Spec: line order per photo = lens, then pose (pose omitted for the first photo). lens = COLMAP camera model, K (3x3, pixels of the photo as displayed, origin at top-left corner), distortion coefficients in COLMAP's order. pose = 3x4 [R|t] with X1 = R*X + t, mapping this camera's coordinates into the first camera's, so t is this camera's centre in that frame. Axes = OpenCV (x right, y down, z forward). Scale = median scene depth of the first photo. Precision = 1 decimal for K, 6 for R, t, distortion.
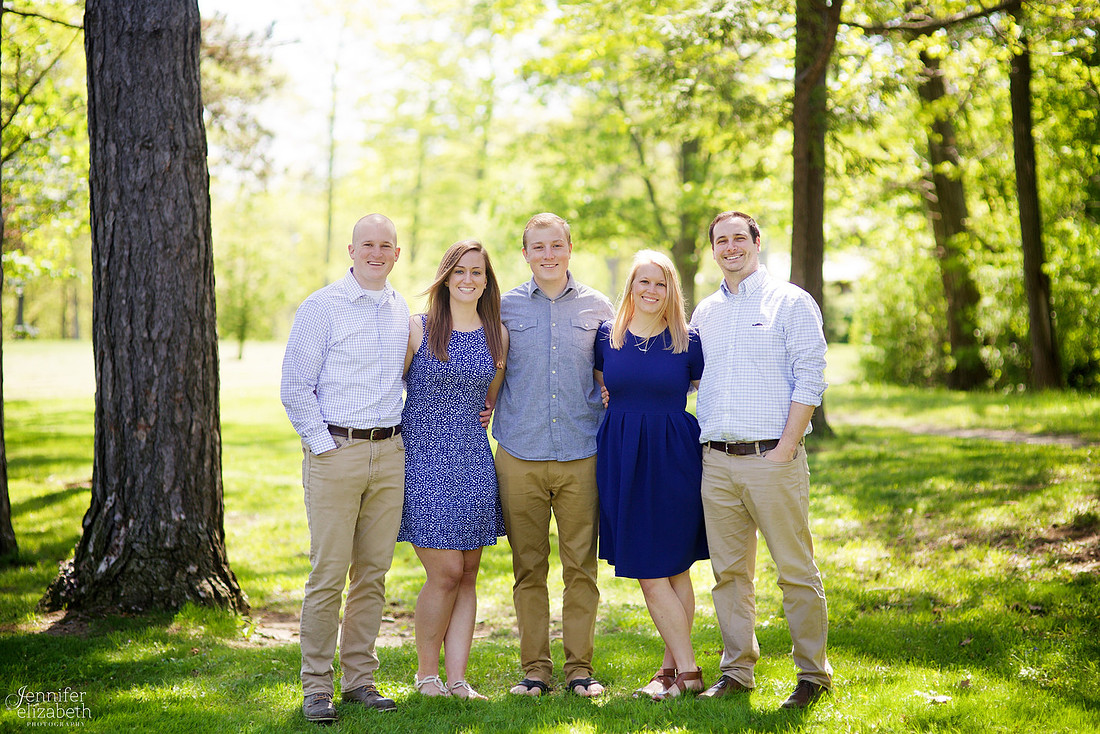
lens RADIAL K [[3012.5, 0, 555.7], [0, 3012.5, 367.6], [0, 0, 1]] dist [0.018533, 0.000000]
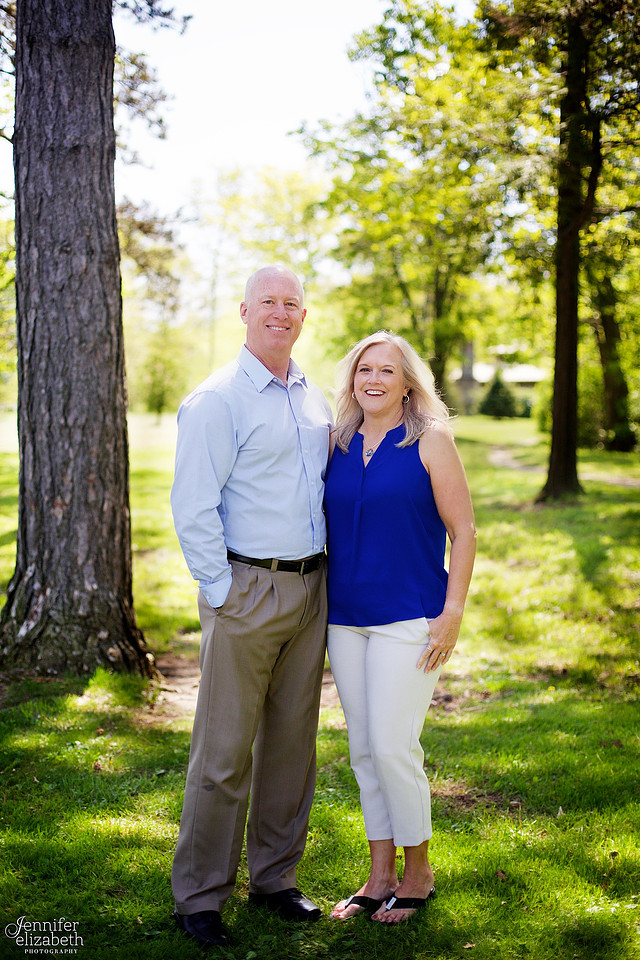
lens RADIAL K [[1641.8, 0, 314.9], [0, 1641.8, 475.3], [0, 0, 1]] dist [-0.123204, 0.000000]
pose [[0.999892, 0.009997, -0.010735, -0.036904], [-0.009674, 0.999512, 0.029691, -0.009755], [0.011026, -0.029584, 0.999501, 0.399762]]
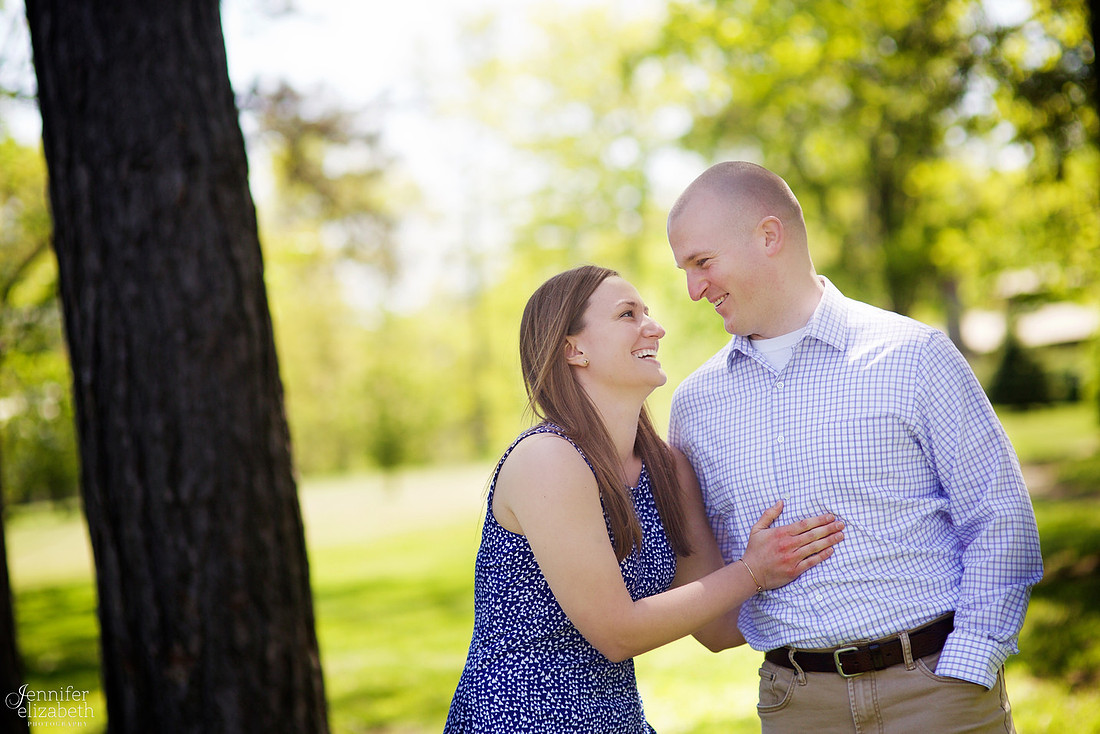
lens RADIAL K [[3012.5, 0, 547.5], [0, 3012.5, 365.8], [0, 0, 1]] dist [0.018533, 0.000000]
pose [[0.993375, -0.101807, -0.053298, -0.033146], [0.099878, 0.994286, -0.037688, -0.006702], [0.056830, 0.032115, 0.997867, 0.438332]]
